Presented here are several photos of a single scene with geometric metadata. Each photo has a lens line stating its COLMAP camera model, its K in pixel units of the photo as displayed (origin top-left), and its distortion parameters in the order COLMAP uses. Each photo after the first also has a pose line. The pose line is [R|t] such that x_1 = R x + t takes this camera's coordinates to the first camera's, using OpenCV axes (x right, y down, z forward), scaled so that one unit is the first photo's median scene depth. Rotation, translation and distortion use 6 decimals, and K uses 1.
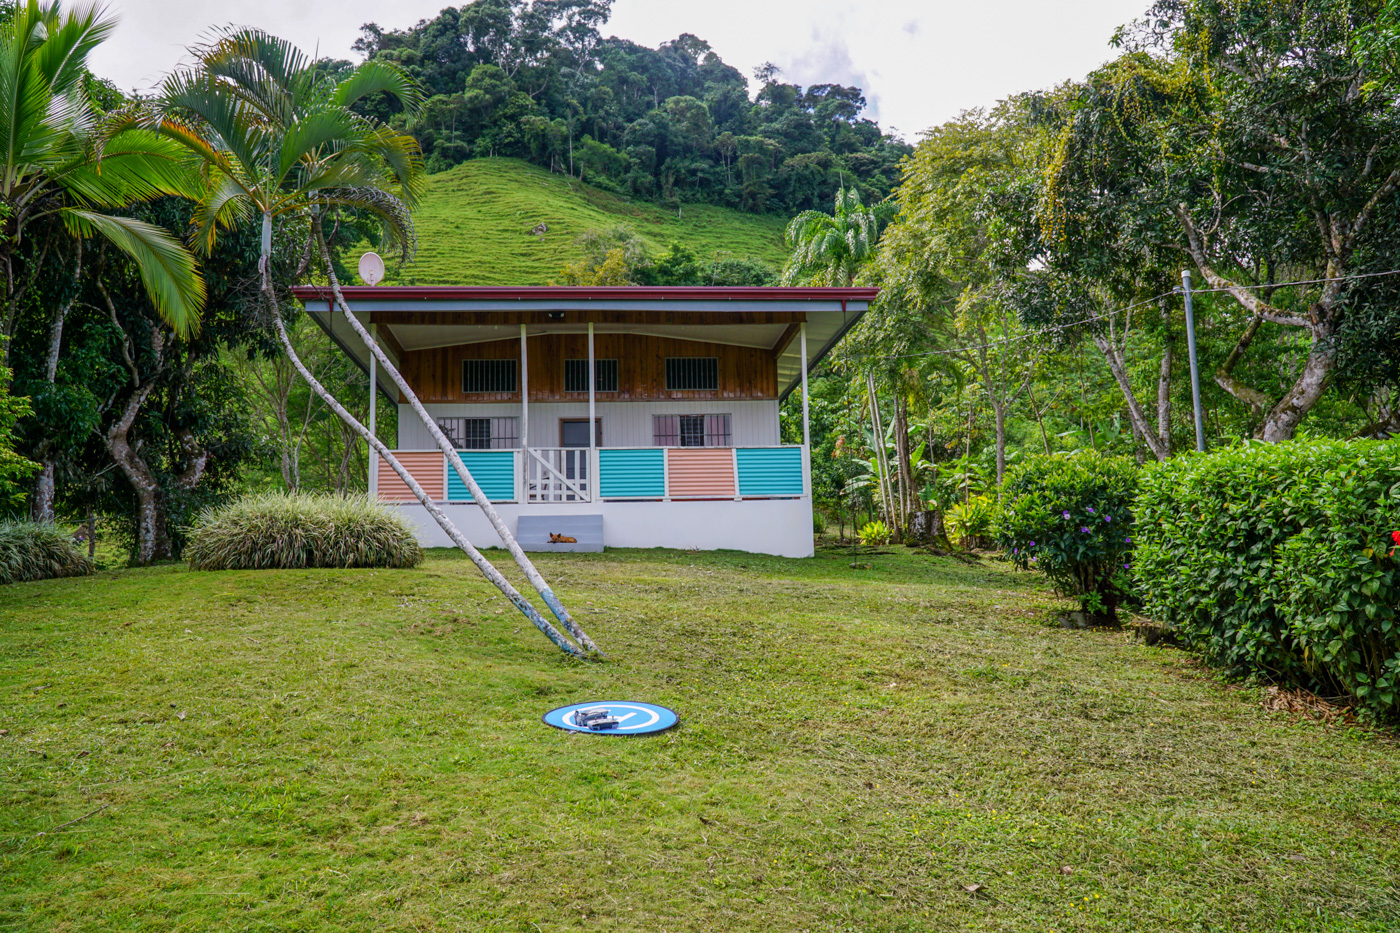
lens RADIAL K [[1118.8, 0, 698.4], [0, 1118.8, 467.4], [0, 0, 1]] dist [0.004782, -0.011414]
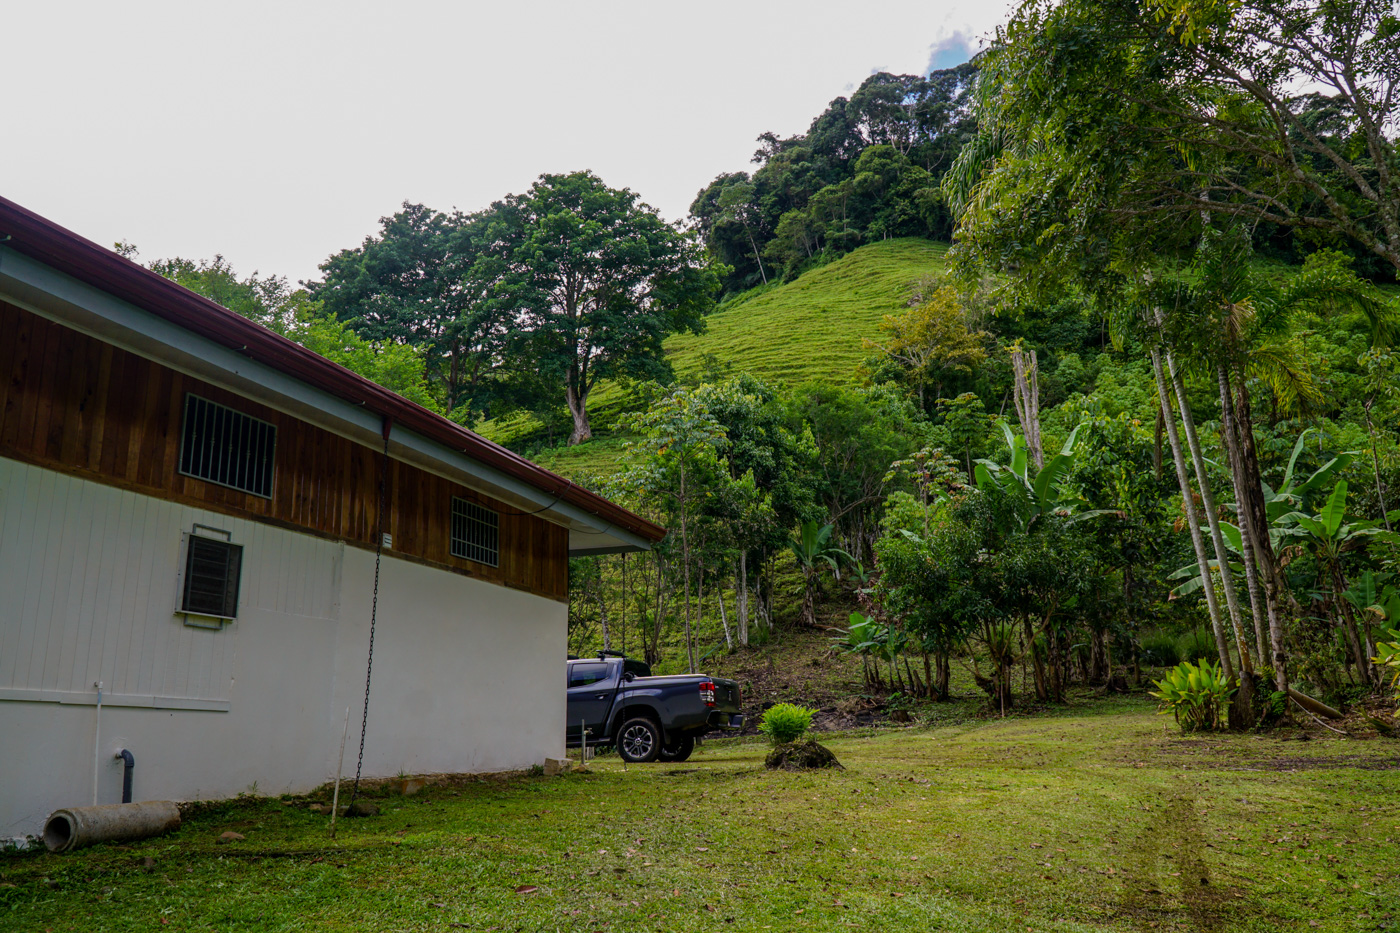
lens RADIAL K [[1118.8, 0, 699.6], [0, 1118.8, 463.8], [0, 0, 1]] dist [0.004782, -0.011414]
pose [[0.906011, -0.087143, -0.414186, 0.040959], [0.043210, 0.992506, -0.114298, 0.003123], [0.421042, 0.085658, 0.902987, 0.122976]]
